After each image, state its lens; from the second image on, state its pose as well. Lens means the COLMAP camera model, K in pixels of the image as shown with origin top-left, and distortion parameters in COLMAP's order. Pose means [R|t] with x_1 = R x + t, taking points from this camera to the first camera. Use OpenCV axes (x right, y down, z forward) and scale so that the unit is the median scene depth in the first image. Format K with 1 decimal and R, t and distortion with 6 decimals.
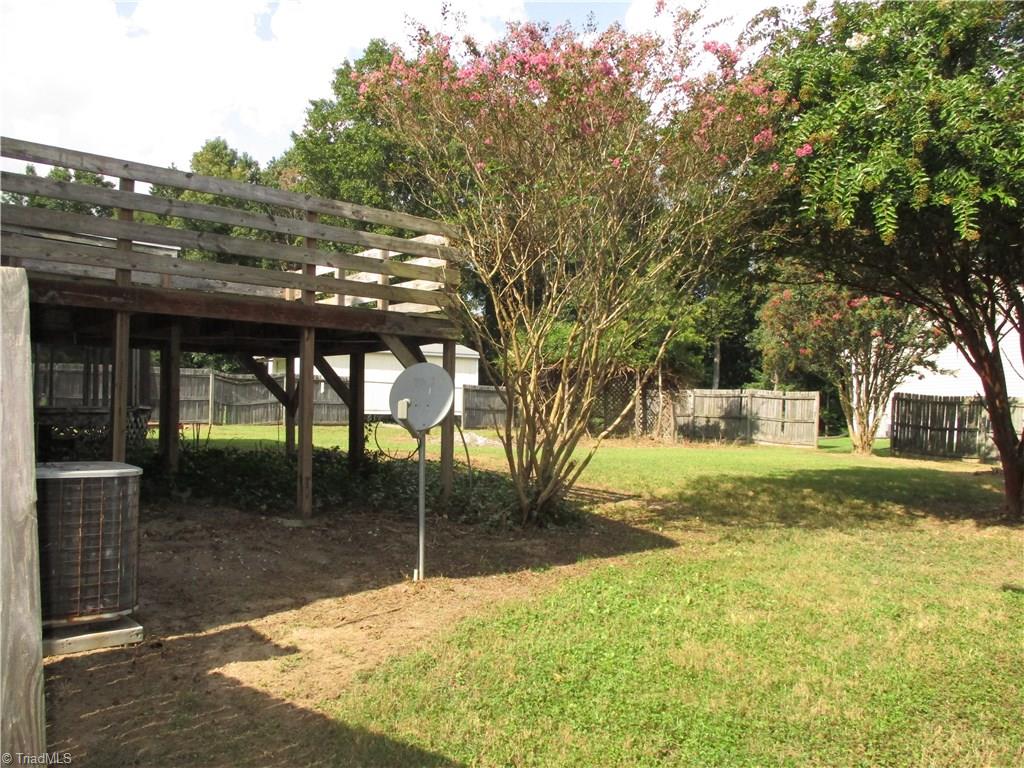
lens RADIAL K [[859.8, 0, 509.3], [0, 859.8, 368.8], [0, 0, 1]] dist [-0.029045, 0.019950]
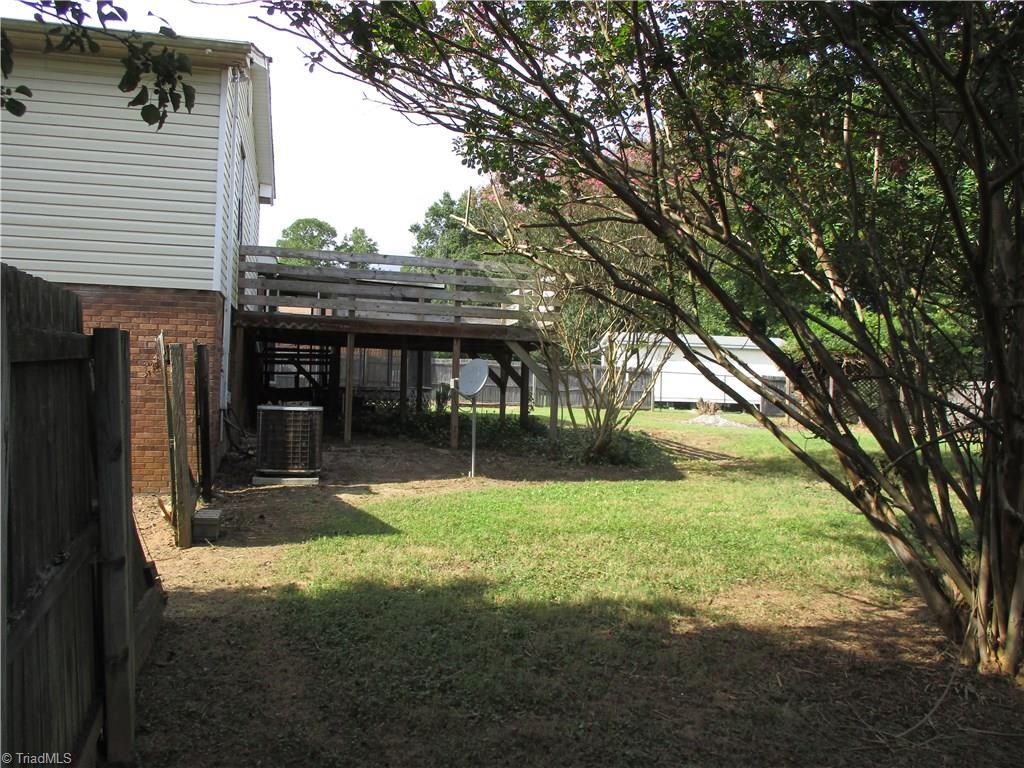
lens RADIAL K [[859.8, 0, 509.3], [0, 859.8, 368.8], [0, 0, 1]] dist [-0.029045, 0.019950]
pose [[0.900521, -0.002026, -0.434808, 0.385406], [0.003982, 0.999986, 0.003588, 0.004343], [0.434794, -0.004962, 0.900516, -0.307587]]
